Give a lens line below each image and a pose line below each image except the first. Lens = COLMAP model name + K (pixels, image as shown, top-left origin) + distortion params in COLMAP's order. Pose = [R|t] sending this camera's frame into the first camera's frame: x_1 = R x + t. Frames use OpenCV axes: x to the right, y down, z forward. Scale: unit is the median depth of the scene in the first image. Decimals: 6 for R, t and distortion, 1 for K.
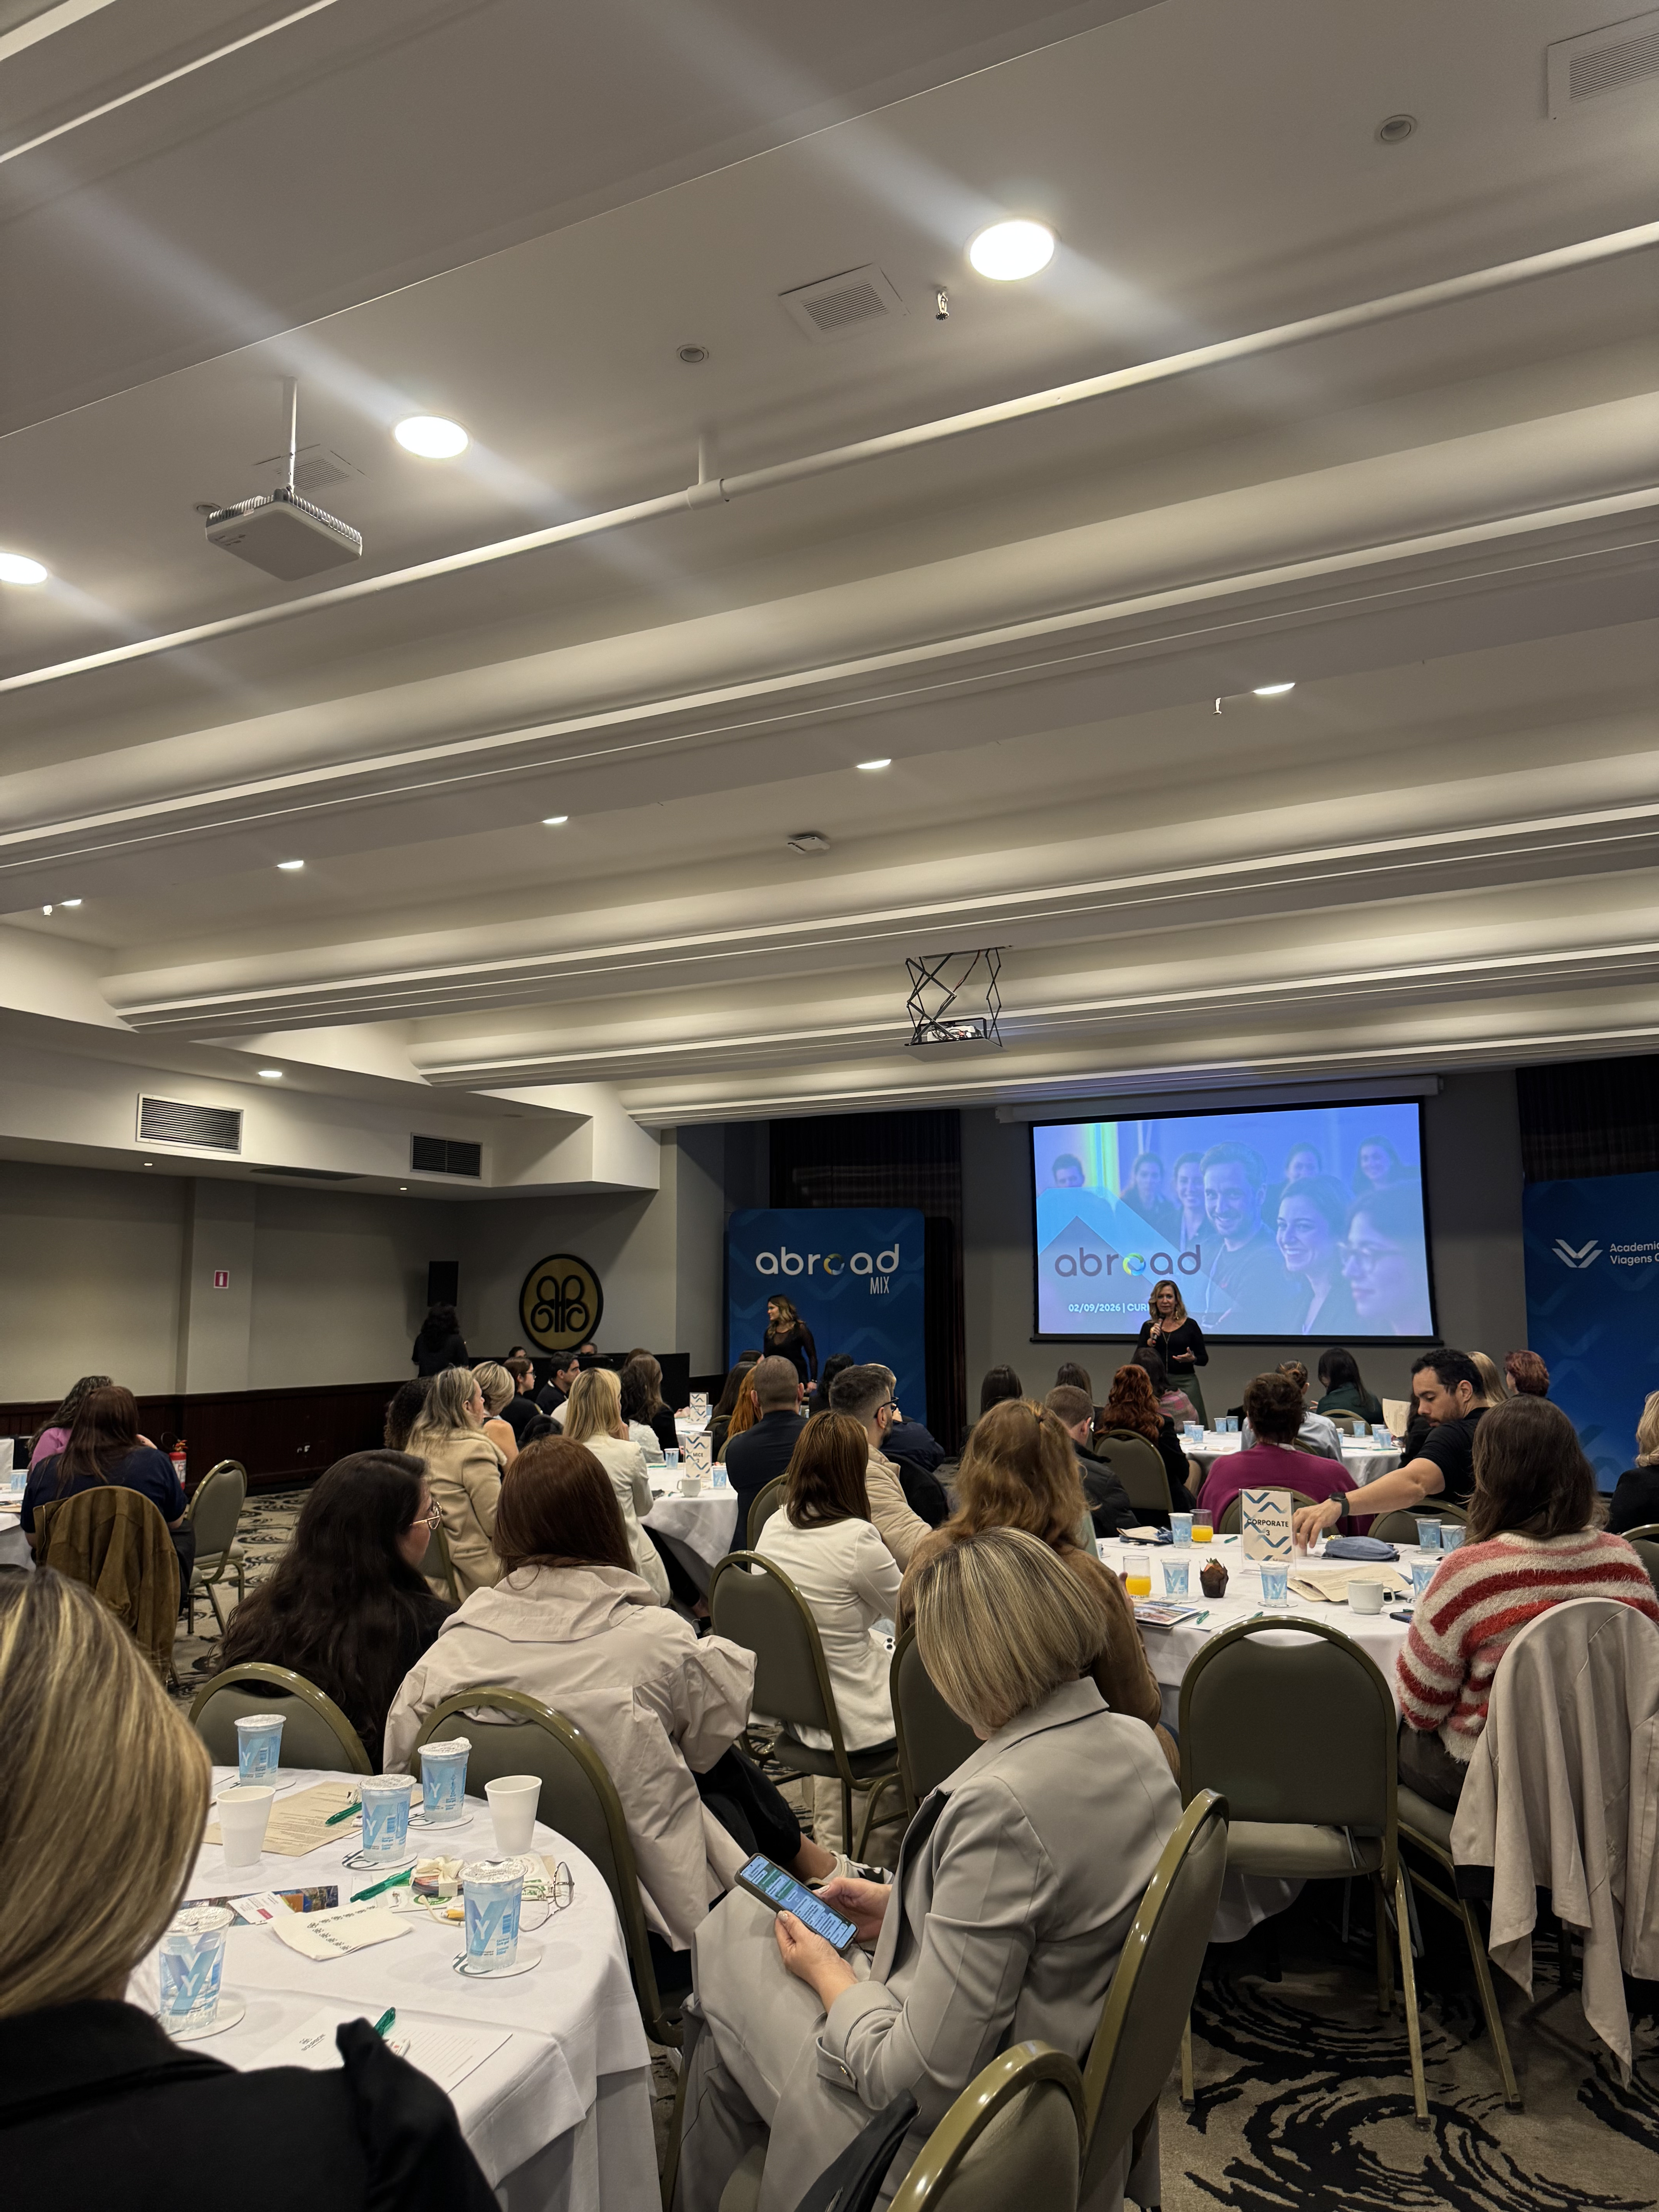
lens RADIAL K [[1562.7, 0, 845.7], [0, 1562.7, 1100.2], [0, 0, 1]] dist [0.086505, -0.000190]
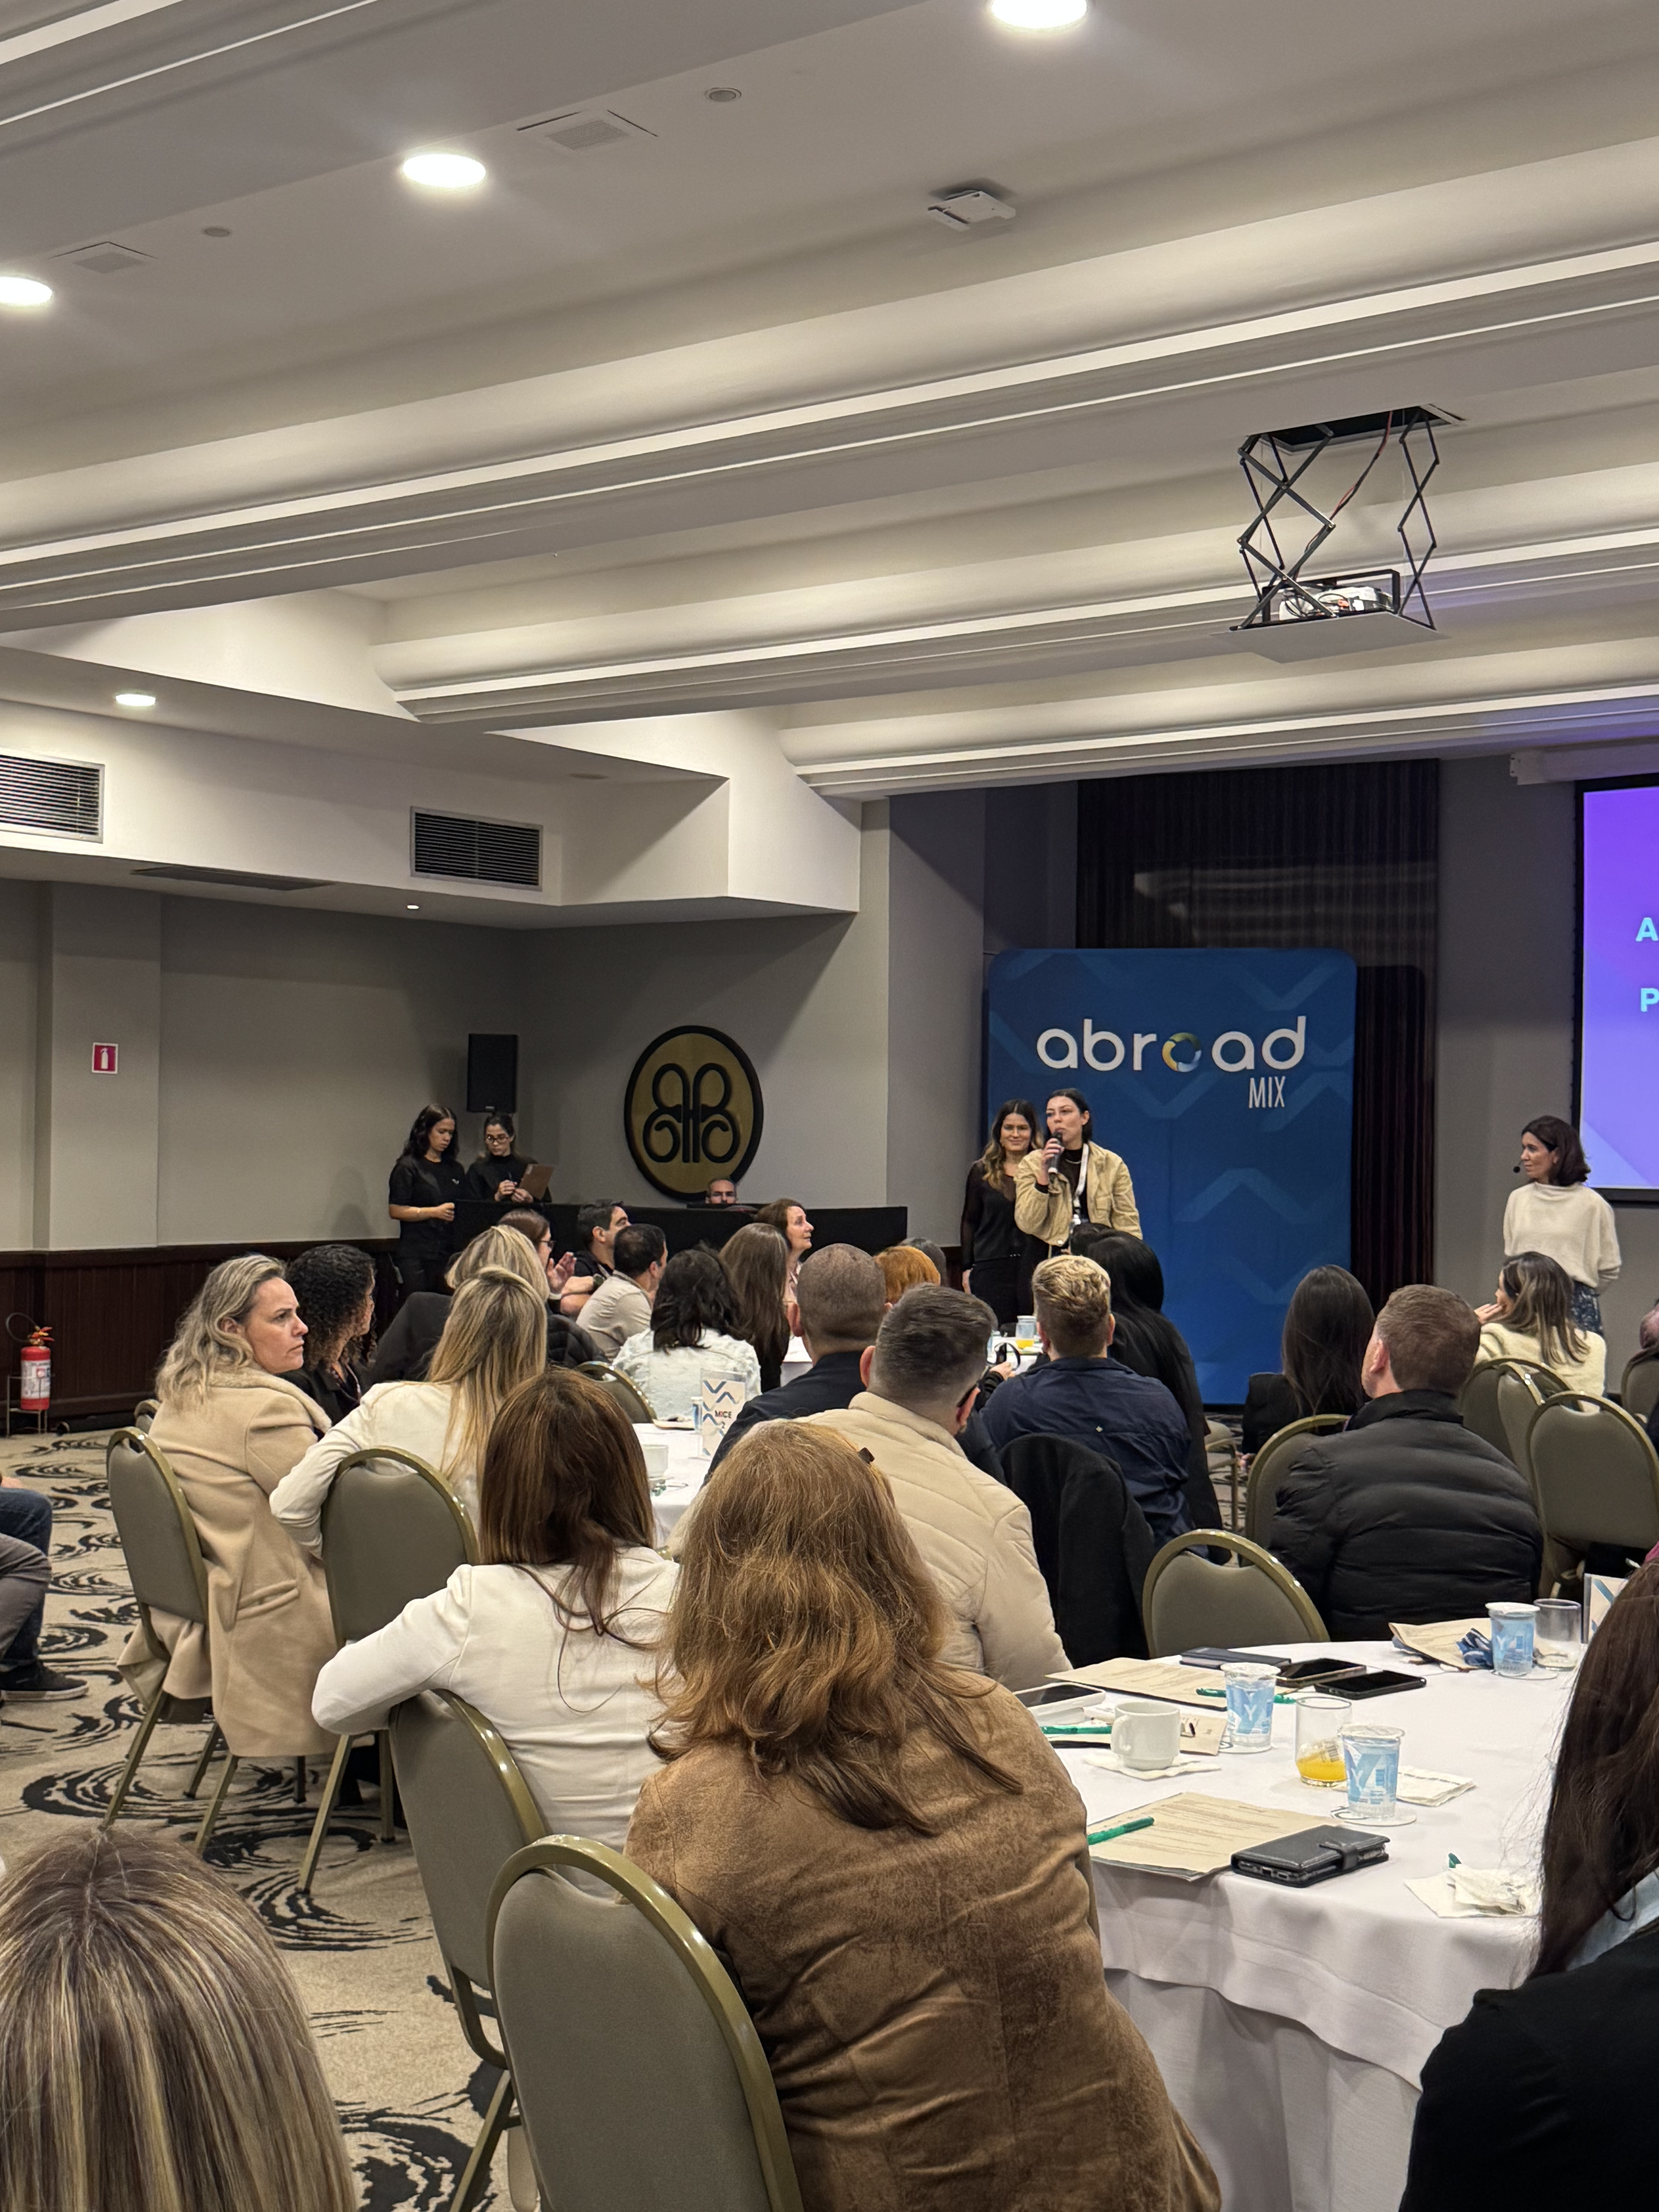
lens RADIAL K [[2735.4, 0, 820.5], [0, 2735.4, 1119.6], [0, 0, 1]] dist [0.140055, 0.000000]
pose [[0.981513, 0.019811, -0.190367, 0.053958], [0.005717, 0.991151, 0.132619, 0.001925], [0.191310, -0.131256, 0.972714, 0.056508]]
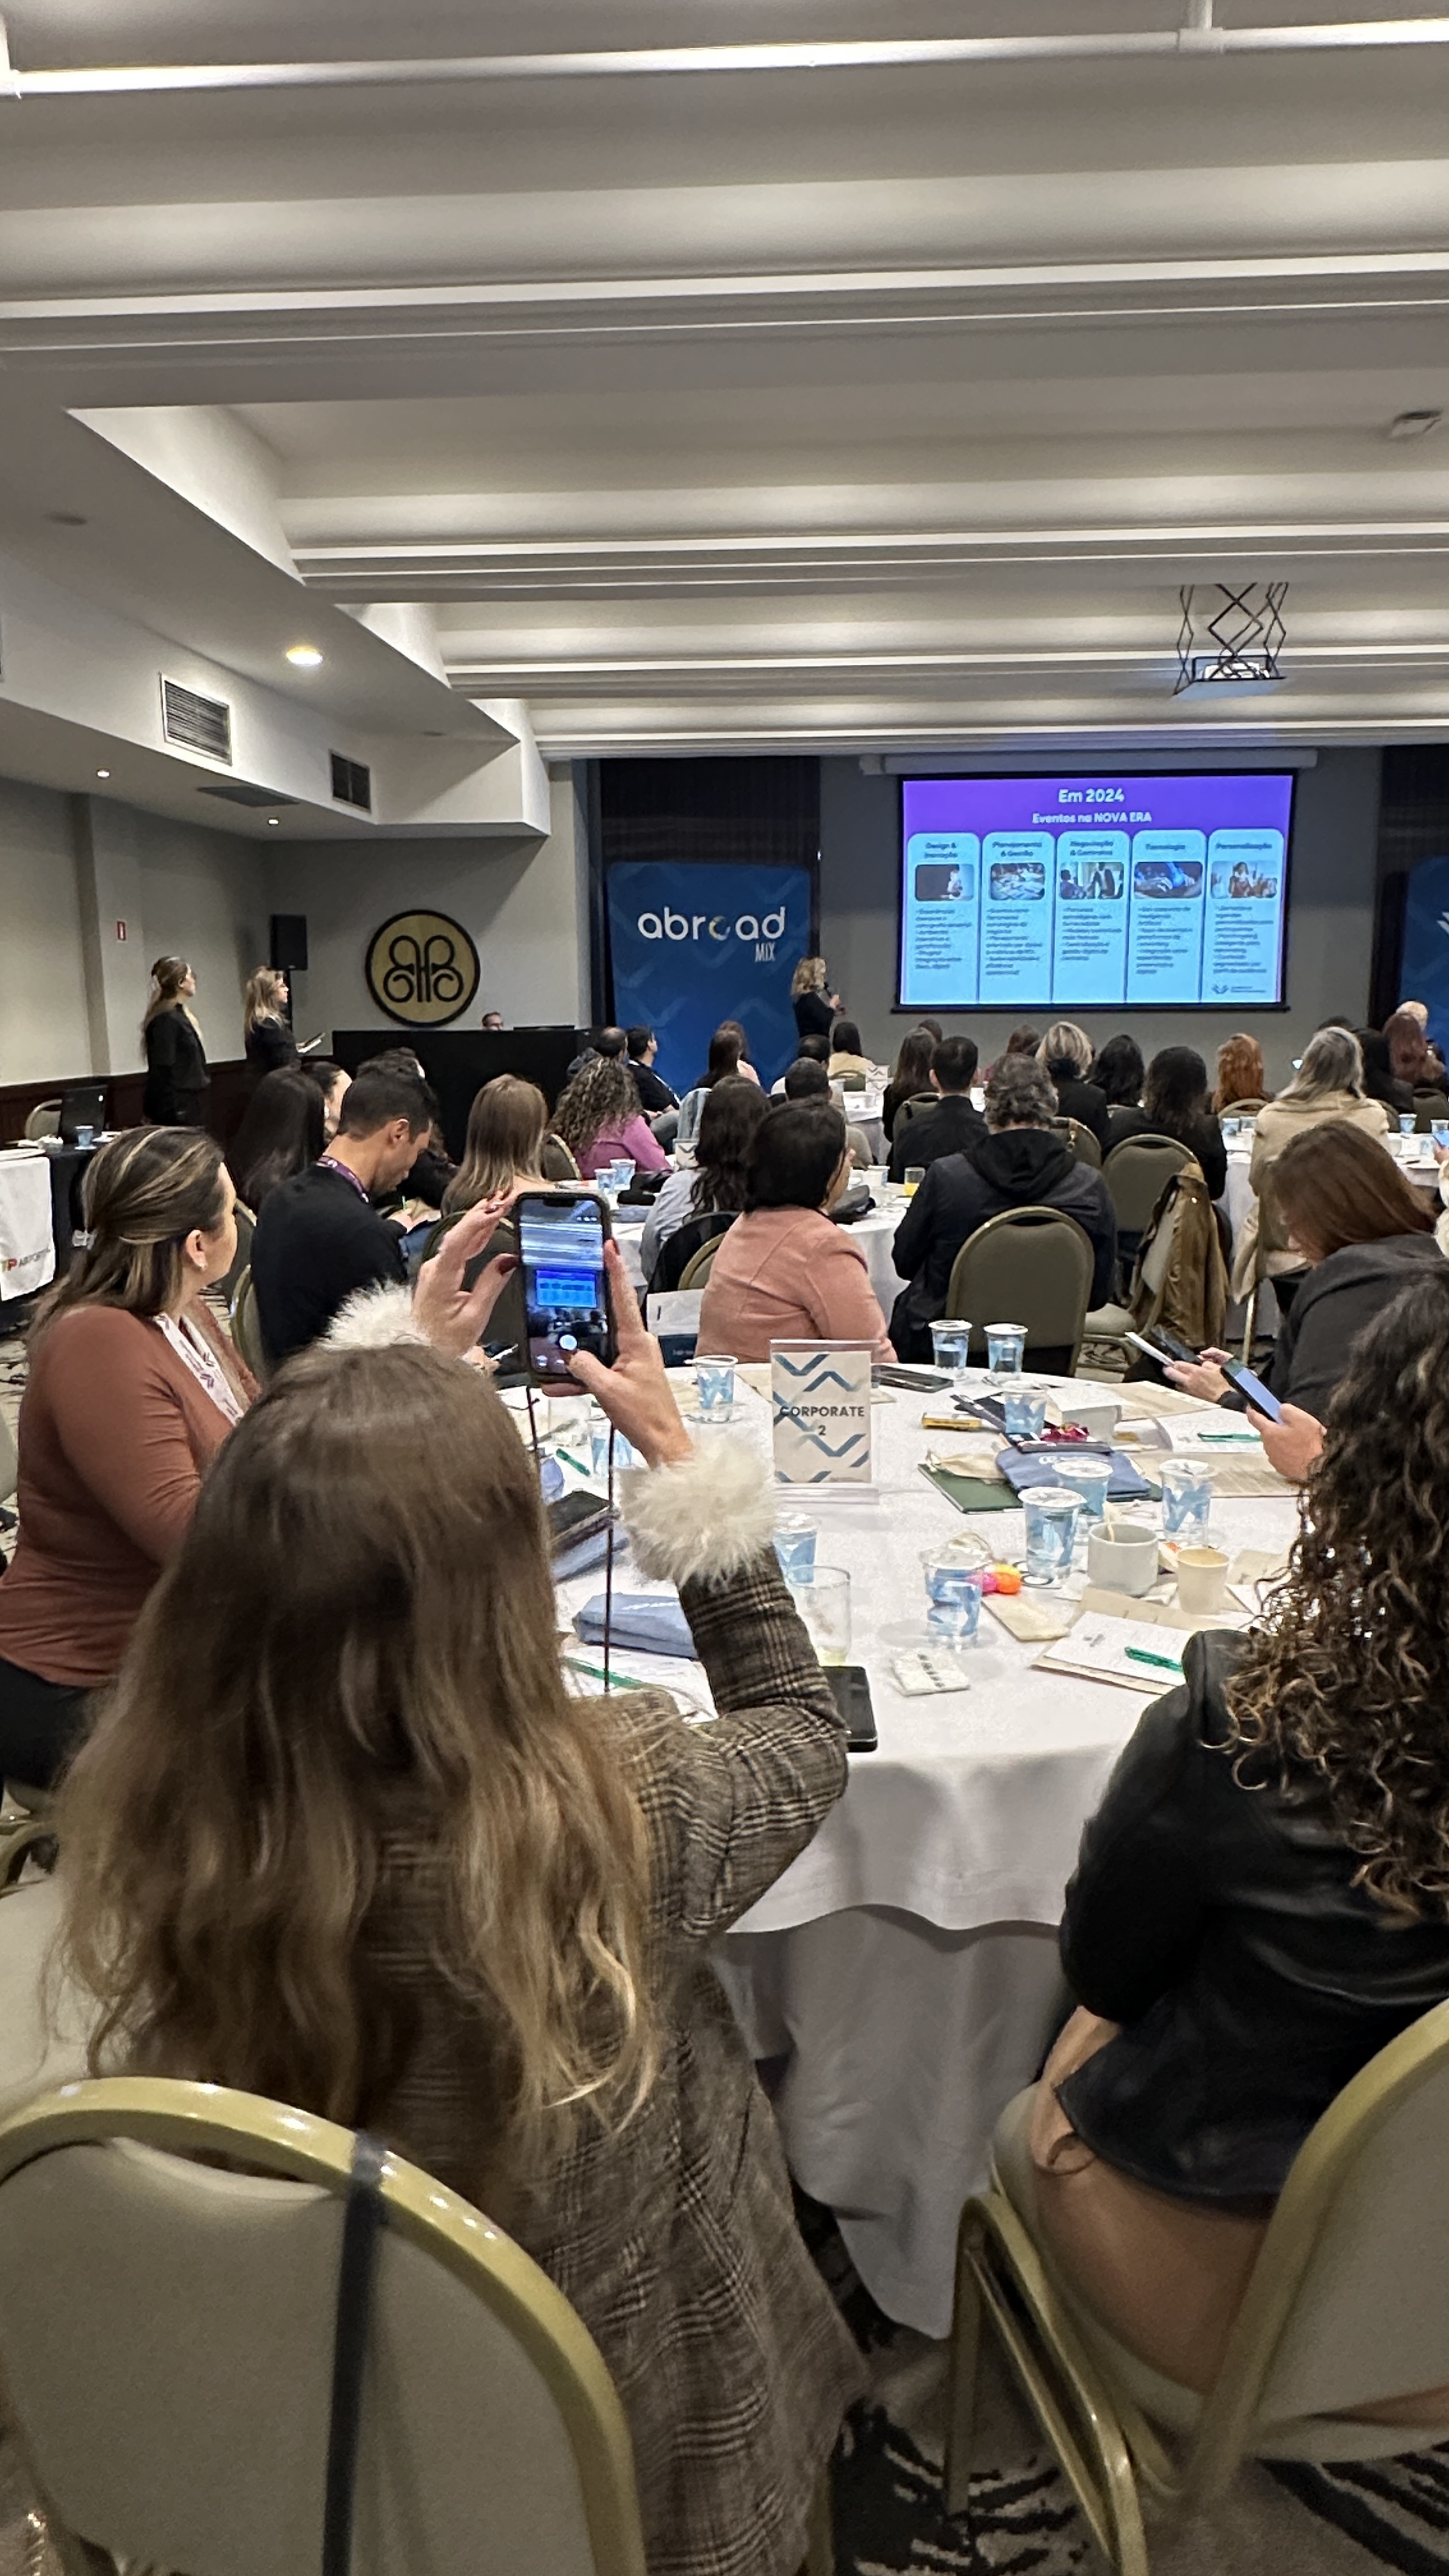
lens RADIAL K [[1625.5, 0, 718.9], [0, 1625.5, 1272.5], [0, 0, 1]] dist [-0.004354, 0.008249]
pose [[0.921172, -0.065781, 0.383555, -0.406572], [-0.053207, 0.955065, 0.291582, 0.022352], [-0.385501, -0.289005, 0.876279, 0.123670]]
